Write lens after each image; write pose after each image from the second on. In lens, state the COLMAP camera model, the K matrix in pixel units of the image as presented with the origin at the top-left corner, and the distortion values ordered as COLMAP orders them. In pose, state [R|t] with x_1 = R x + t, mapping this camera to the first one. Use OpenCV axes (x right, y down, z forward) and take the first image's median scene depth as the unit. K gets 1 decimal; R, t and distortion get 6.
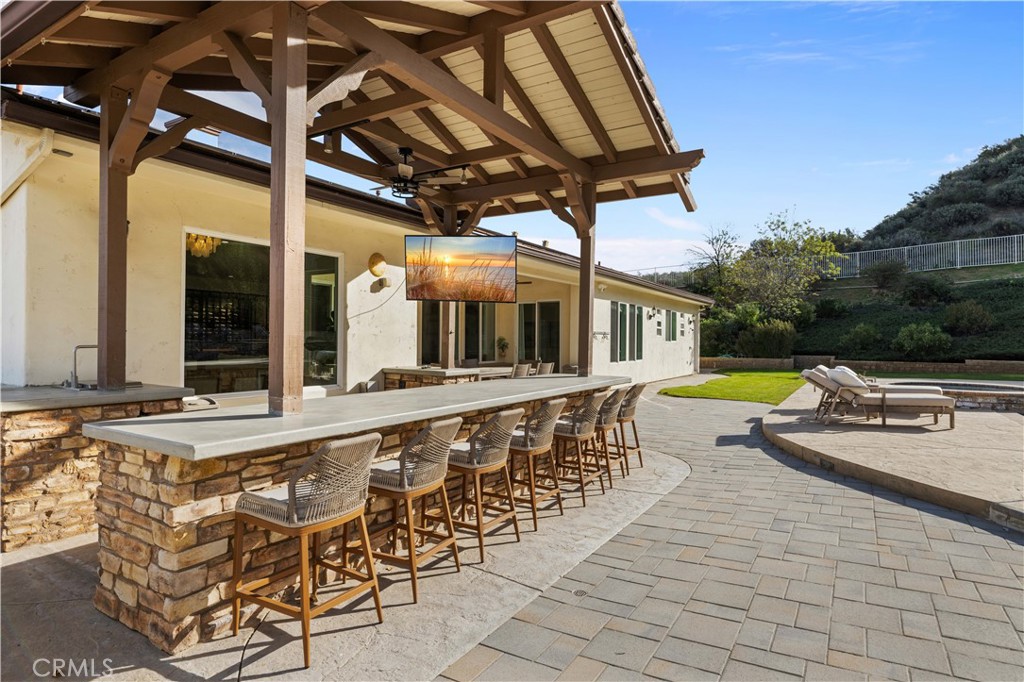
lens RADIAL K [[561.3, 0, 507.5], [0, 561.3, 339.5], [0, 0, 1]] dist [-0.002645, 0.002566]
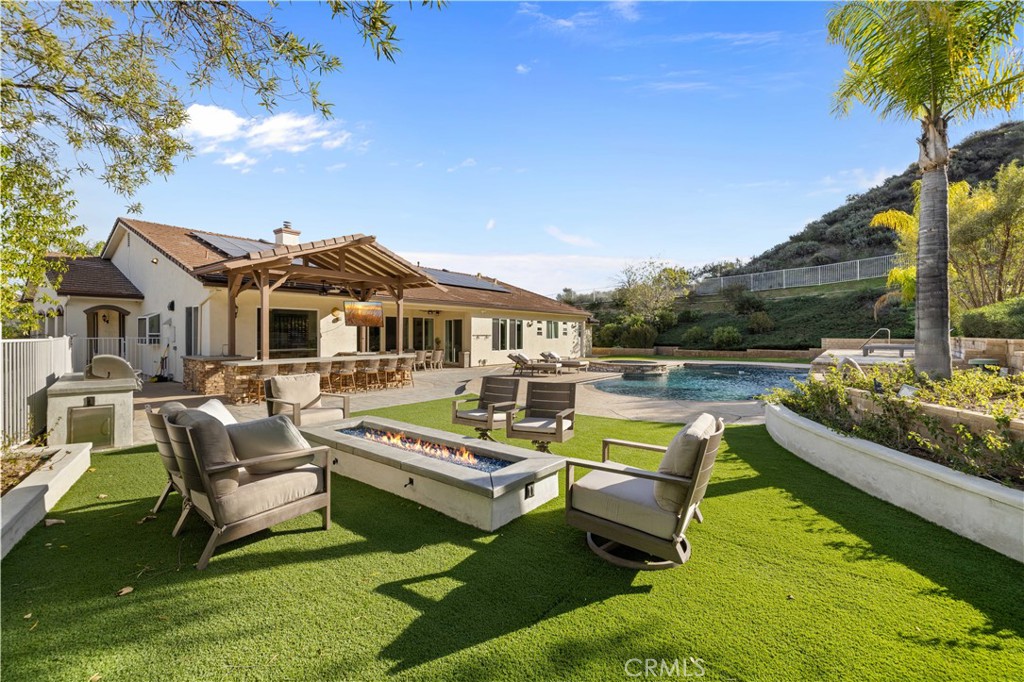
lens RADIAL K [[431.5, 0, 508.7], [0, 431.5, 339.1], [0, 0, 1]] dist [-0.000007, 0.001601]
pose [[0.994465, -0.002855, -0.105032, 0.238397], [0.004078, 0.999926, 0.011435, -0.008825], [0.104991, -0.011800, 0.994403, -0.276519]]
